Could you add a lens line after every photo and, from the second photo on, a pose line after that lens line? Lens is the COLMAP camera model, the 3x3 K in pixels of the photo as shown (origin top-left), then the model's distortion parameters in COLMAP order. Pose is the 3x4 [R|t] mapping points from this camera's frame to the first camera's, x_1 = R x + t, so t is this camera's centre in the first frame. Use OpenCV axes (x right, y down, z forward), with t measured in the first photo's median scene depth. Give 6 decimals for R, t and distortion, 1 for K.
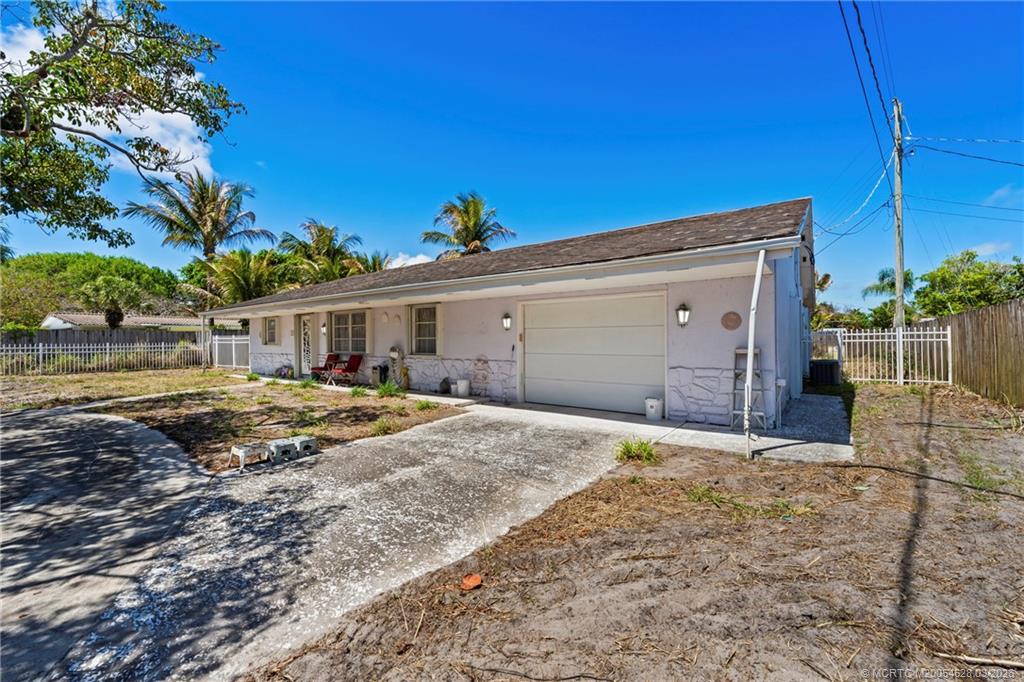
lens RADIAL K [[419.5, 0, 514.0], [0, 419.5, 337.2], [0, 0, 1]] dist [0.002569, 0.000288]
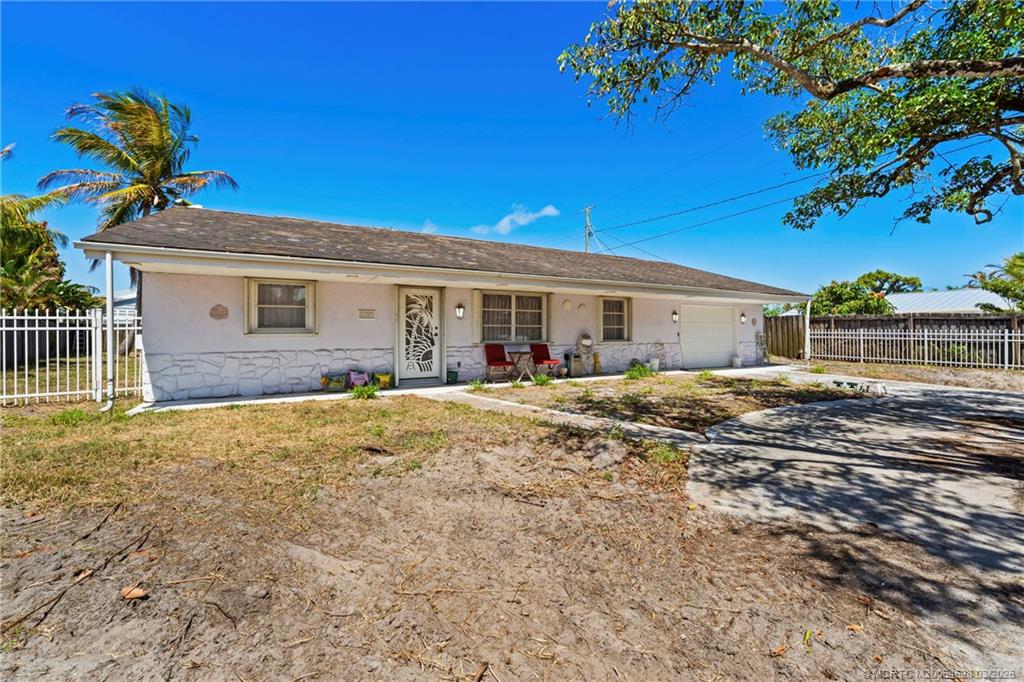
lens RADIAL K [[419.5, 0, 511.7], [0, 419.5, 337.1], [0, 0, 1]] dist [0.002569, 0.000288]
pose [[0.415756, 0.000797, 0.909476, -1.376548], [-0.008050, 0.999964, 0.002804, 0.029924], [-0.909441, -0.008487, 0.415747, 0.774893]]
